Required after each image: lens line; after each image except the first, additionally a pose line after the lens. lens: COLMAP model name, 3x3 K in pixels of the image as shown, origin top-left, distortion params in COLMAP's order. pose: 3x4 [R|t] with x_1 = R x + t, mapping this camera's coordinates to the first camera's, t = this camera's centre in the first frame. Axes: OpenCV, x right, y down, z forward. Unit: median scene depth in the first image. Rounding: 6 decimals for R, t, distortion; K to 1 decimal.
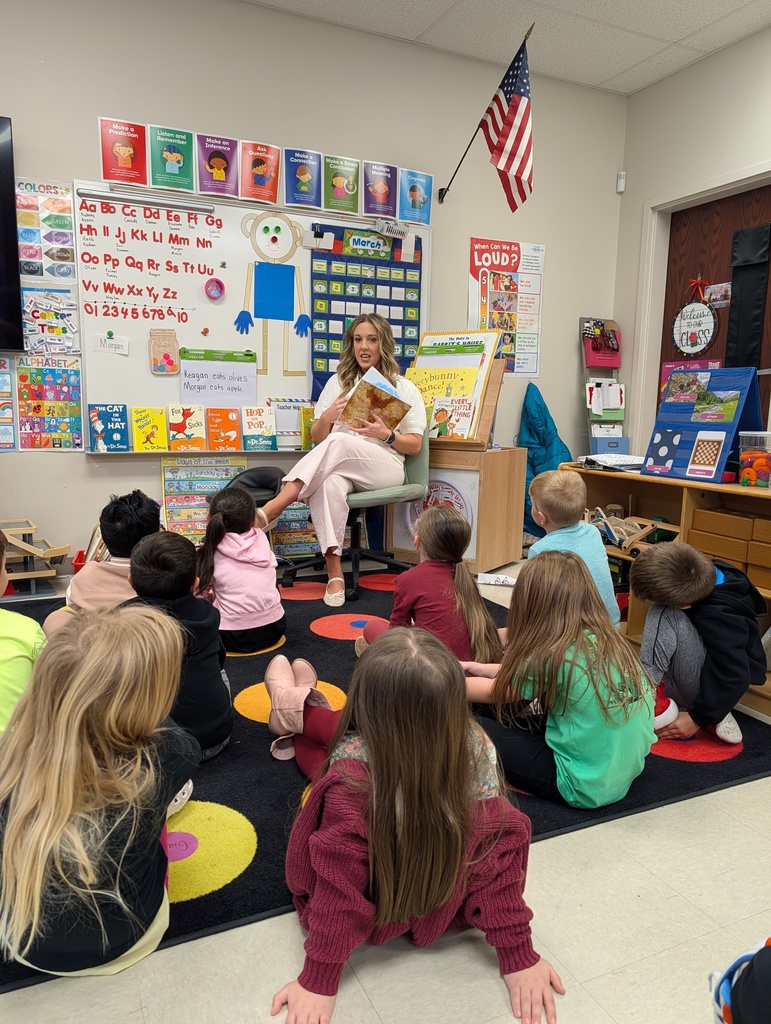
lens RADIAL K [[718.8, 0, 370.8], [0, 718.8, 517.0], [0, 0, 1]] dist [0.012120, -0.002088]
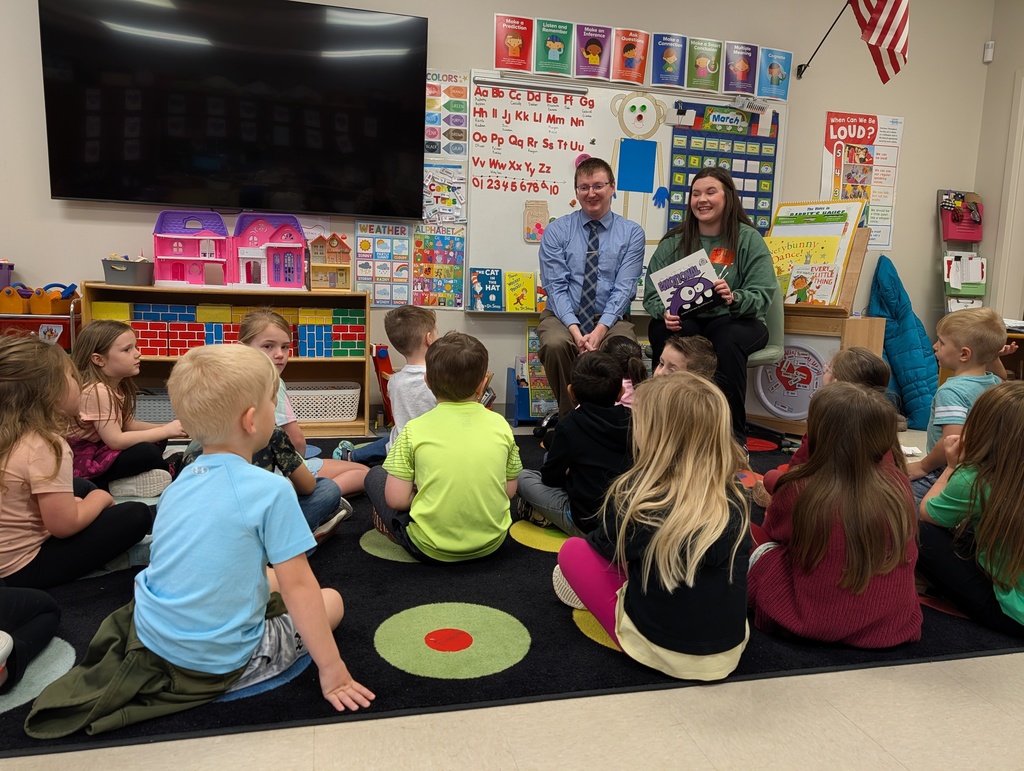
lens RADIAL K [[720.7, 0, 513.2], [0, 720.7, 381.3], [0, 0, 1]] dist [0.010069, 0.000250]
pose [[0.982698, 0.038668, -0.181136, -0.111359], [-0.044666, 0.998577, -0.029151, 0.046284], [0.179751, 0.036738, 0.983026, -0.073994]]
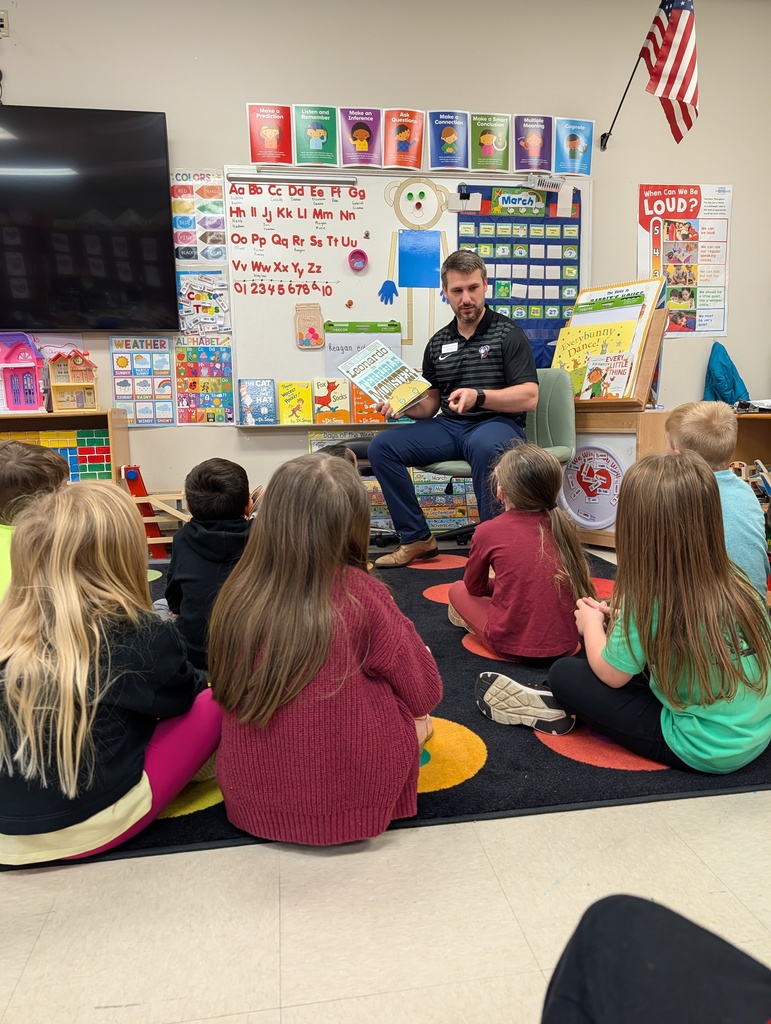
lens RADIAL K [[720.7, 0, 398.8], [0, 720.7, 509.3], [0, 0, 1]] dist [0.010069, 0.000250]
pose [[0.963863, -0.000020, -0.266400, 0.103293], [-0.005768, 0.999764, -0.020946, 0.048676], [0.266337, 0.021726, 0.963635, 0.057763]]
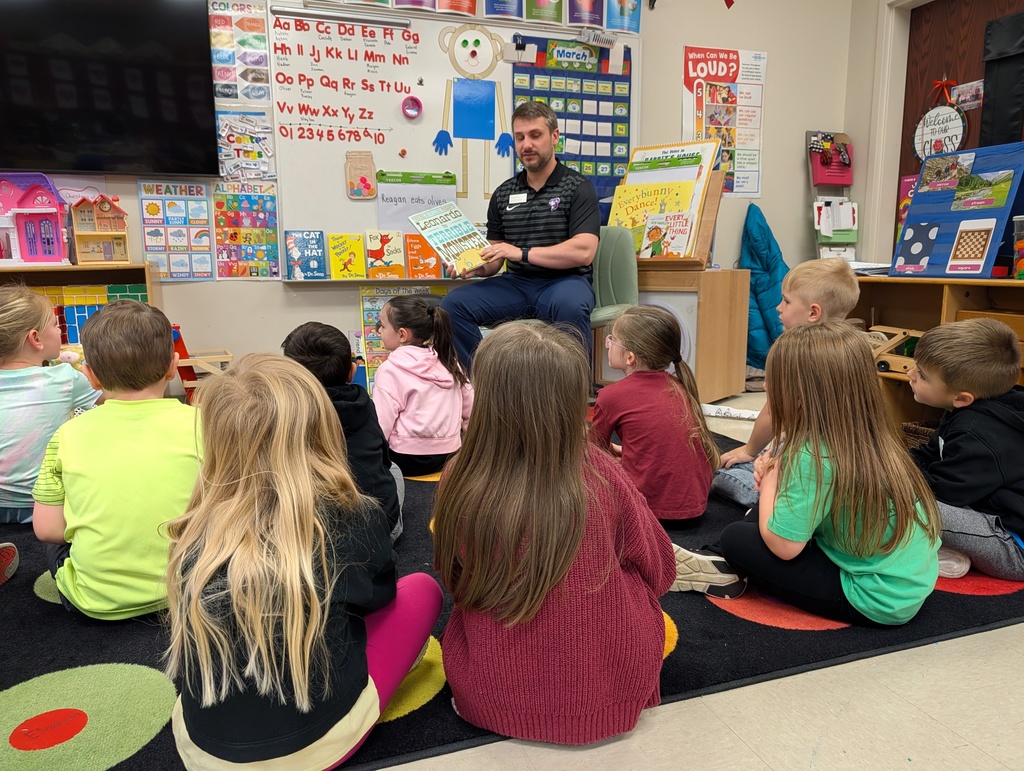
lens RADIAL K [[725.4, 0, 507.5], [0, 725.4, 380.3], [0, 0, 1]] dist [0.002458, 0.002713]
pose [[0.995200, -0.008595, -0.097486, -0.000462], [0.009266, 0.999936, 0.006431, 0.038711], [0.097424, -0.007303, 0.995216, 0.053413]]
